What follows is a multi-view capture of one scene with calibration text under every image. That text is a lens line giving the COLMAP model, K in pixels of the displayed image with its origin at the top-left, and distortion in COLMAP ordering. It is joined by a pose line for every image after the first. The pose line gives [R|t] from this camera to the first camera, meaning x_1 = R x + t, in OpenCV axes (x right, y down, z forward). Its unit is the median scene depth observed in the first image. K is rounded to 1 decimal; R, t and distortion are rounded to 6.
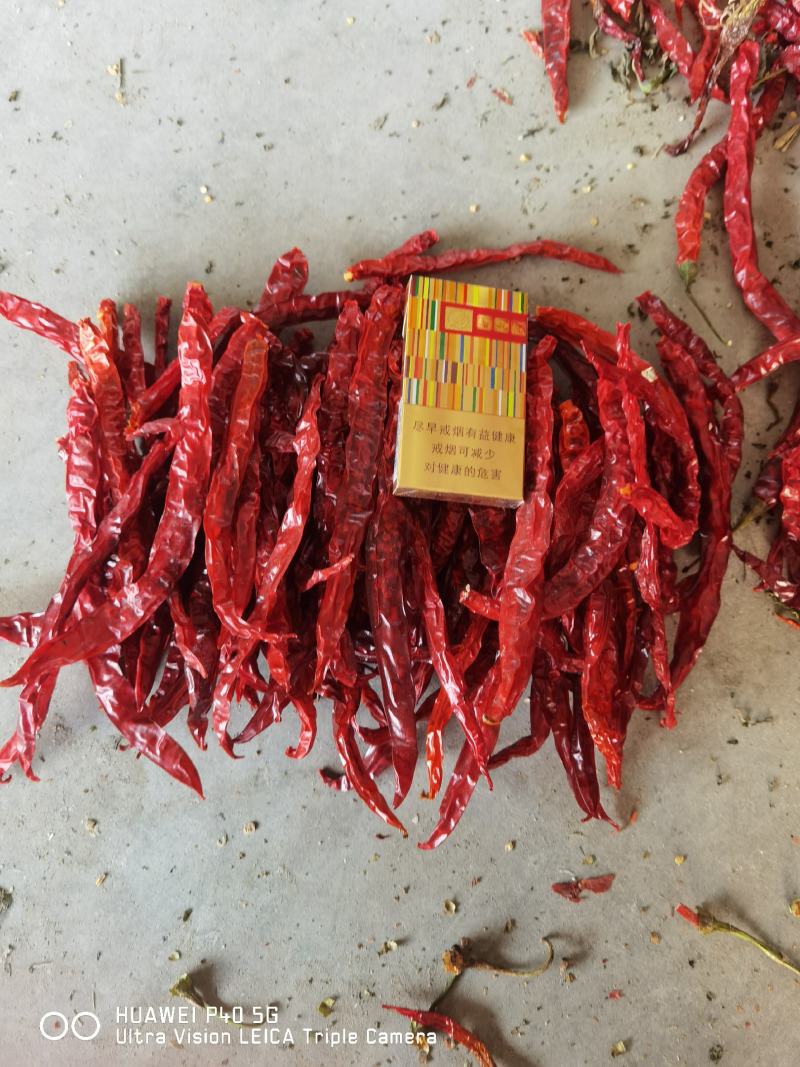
lens RADIAL K [[821.7, 0, 403.6], [0, 821.7, 534.3], [0, 0, 1]] dist [-0.009036, -0.007581]
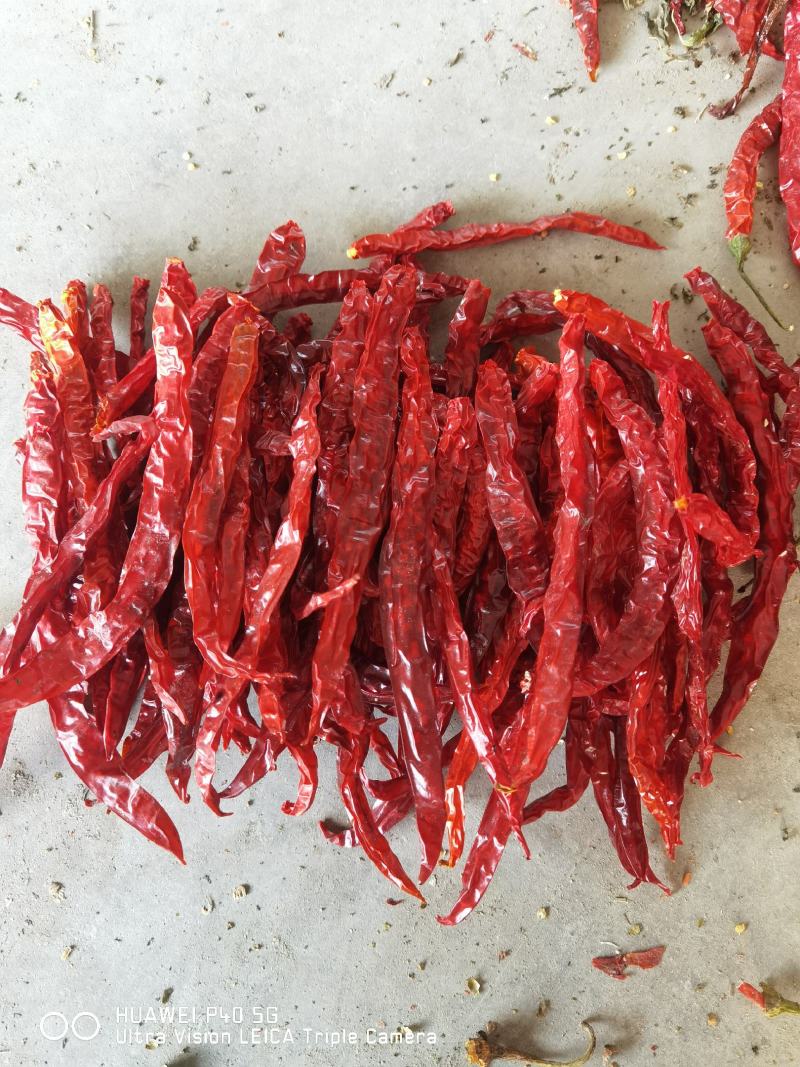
lens RADIAL K [[816.3, 0, 403.2], [0, 816.3, 542.1], [0, 0, 1]] dist [0.000249, -0.014570]
pose [[0.999995, -0.002577, 0.001634, -0.017017], [0.002565, 0.999971, 0.007123, -0.015267], [-0.001652, -0.007119, 0.999973, 0.149505]]
